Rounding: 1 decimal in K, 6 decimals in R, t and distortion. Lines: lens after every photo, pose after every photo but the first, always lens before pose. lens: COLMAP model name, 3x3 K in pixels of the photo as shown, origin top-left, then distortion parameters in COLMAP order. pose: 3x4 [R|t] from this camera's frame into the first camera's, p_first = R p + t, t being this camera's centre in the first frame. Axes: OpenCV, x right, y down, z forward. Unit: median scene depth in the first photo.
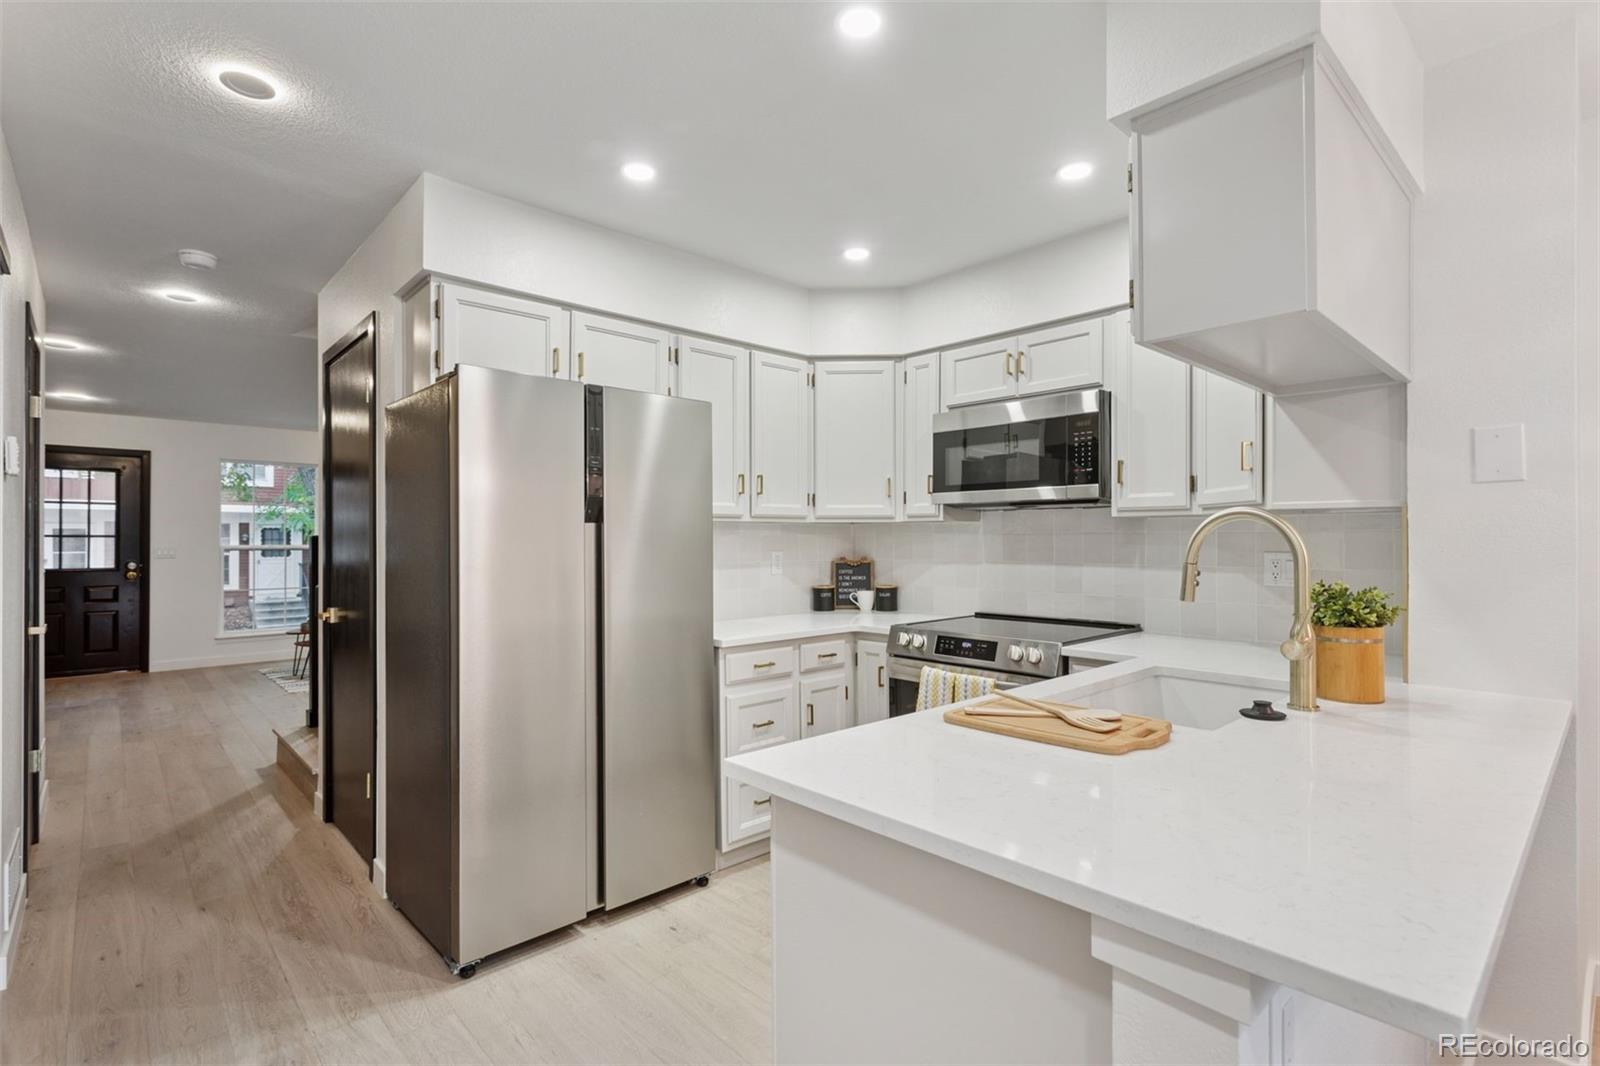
lens RADIAL K [[760.2, 0, 804.4], [0, 760.2, 538.2], [0, 0, 1]] dist [0.000046, -0.000080]
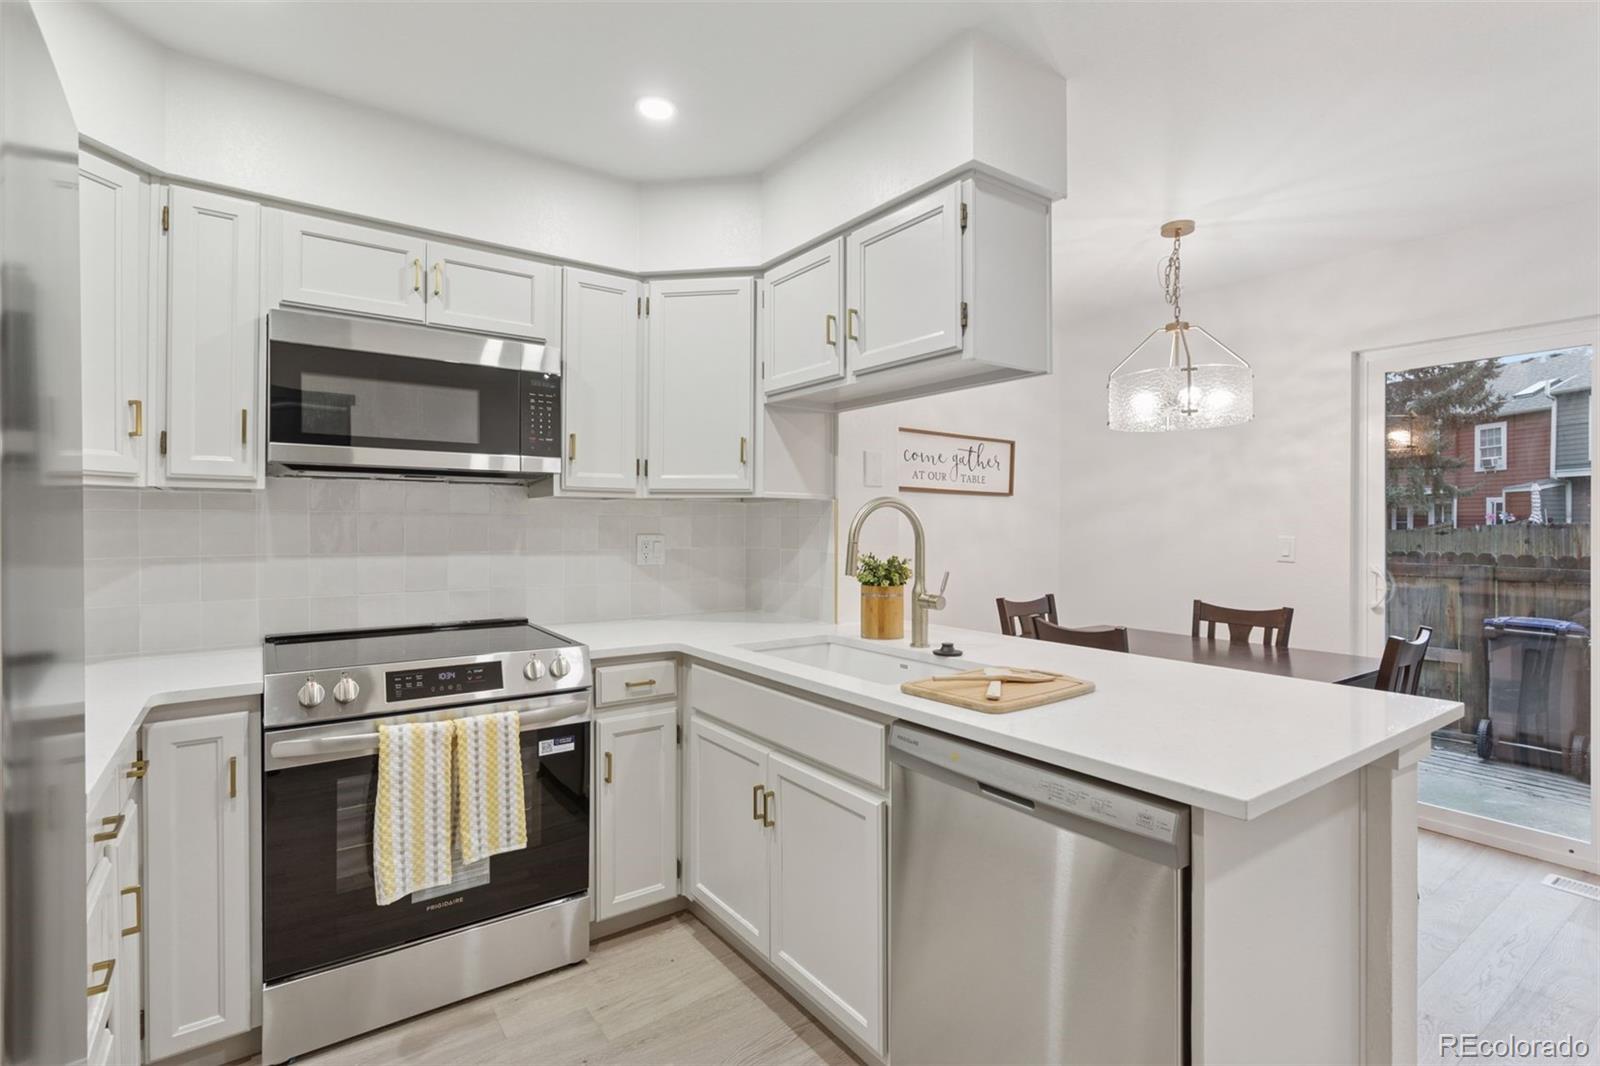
lens RADIAL K [[758.9, 0, 795.8], [0, 758.9, 529.8], [0, 0, 1]] dist [-0.001119, -0.000117]
pose [[0.127114, -0.004809, 0.991876, -0.384776], [-0.003807, 0.999979, 0.005336, 0.004038], [-0.991881, -0.004455, 0.127093, 0.550522]]
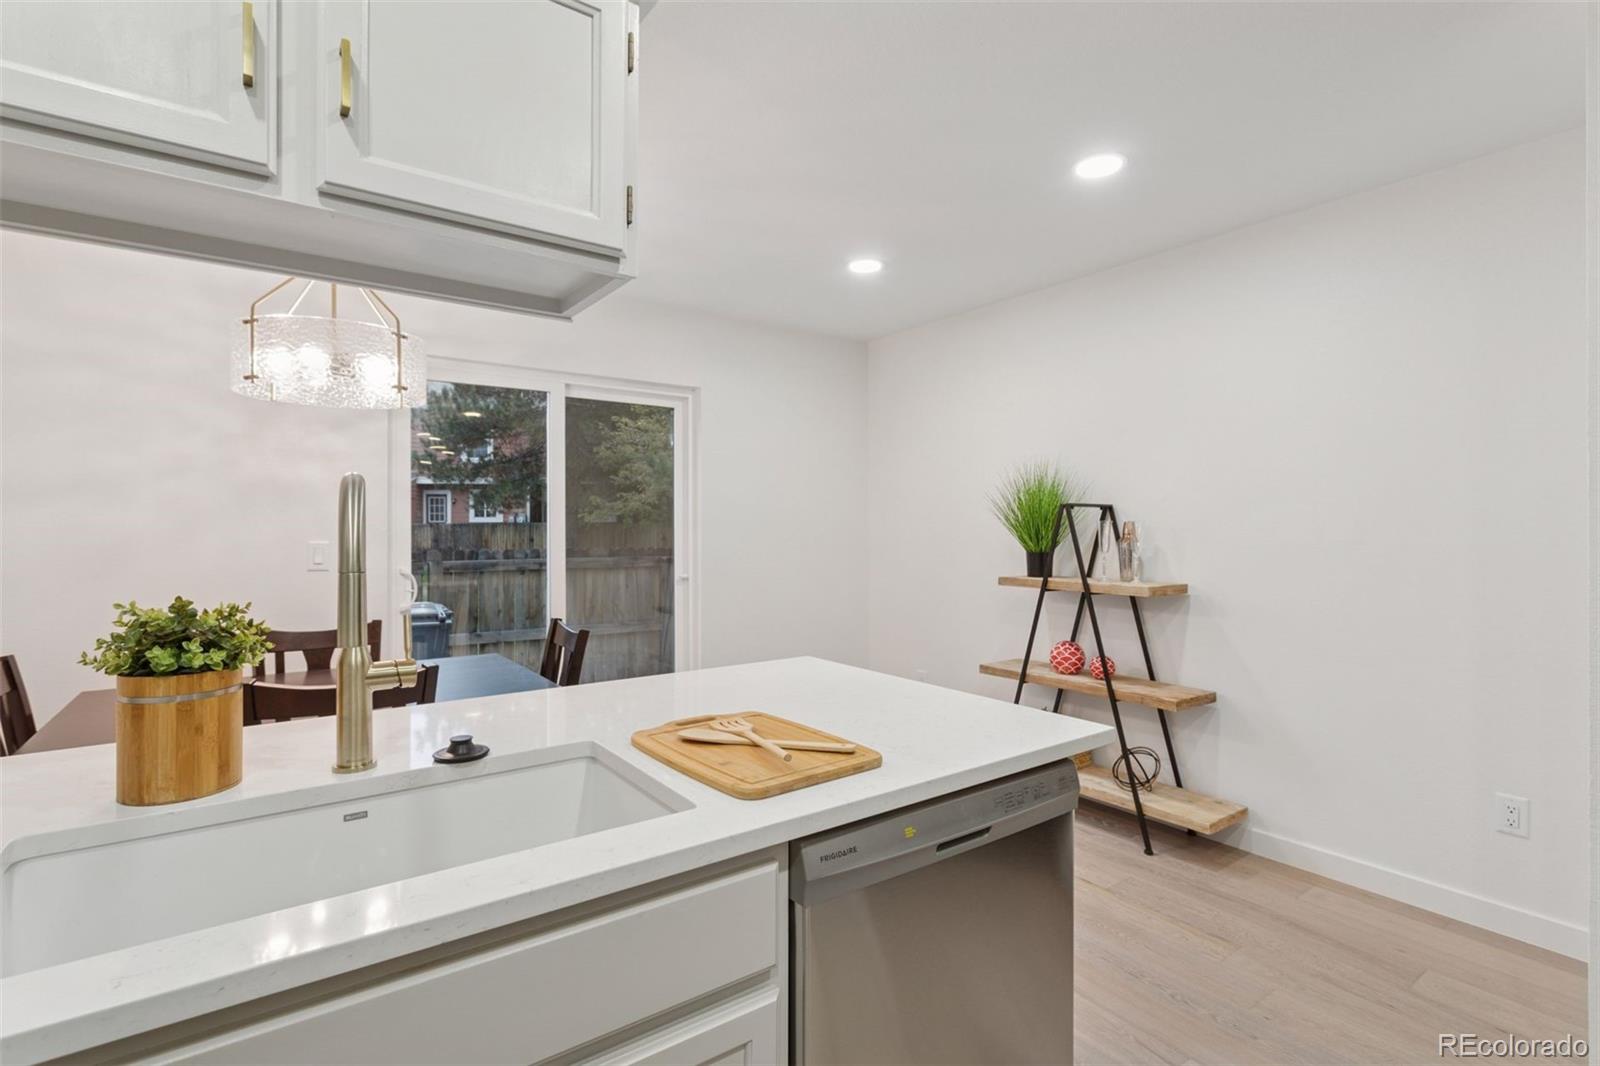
lens RADIAL K [[758.9, 0, 795.8], [0, 758.9, 529.8], [0, 0, 1]] dist [-0.001119, -0.000117]
pose [[-0.992507, -0.000588, 0.122183, 0.036873], [-0.000542, 1.000000, 0.000412, 0.001918], [-0.122183, 0.000342, -0.992508, 0.831251]]
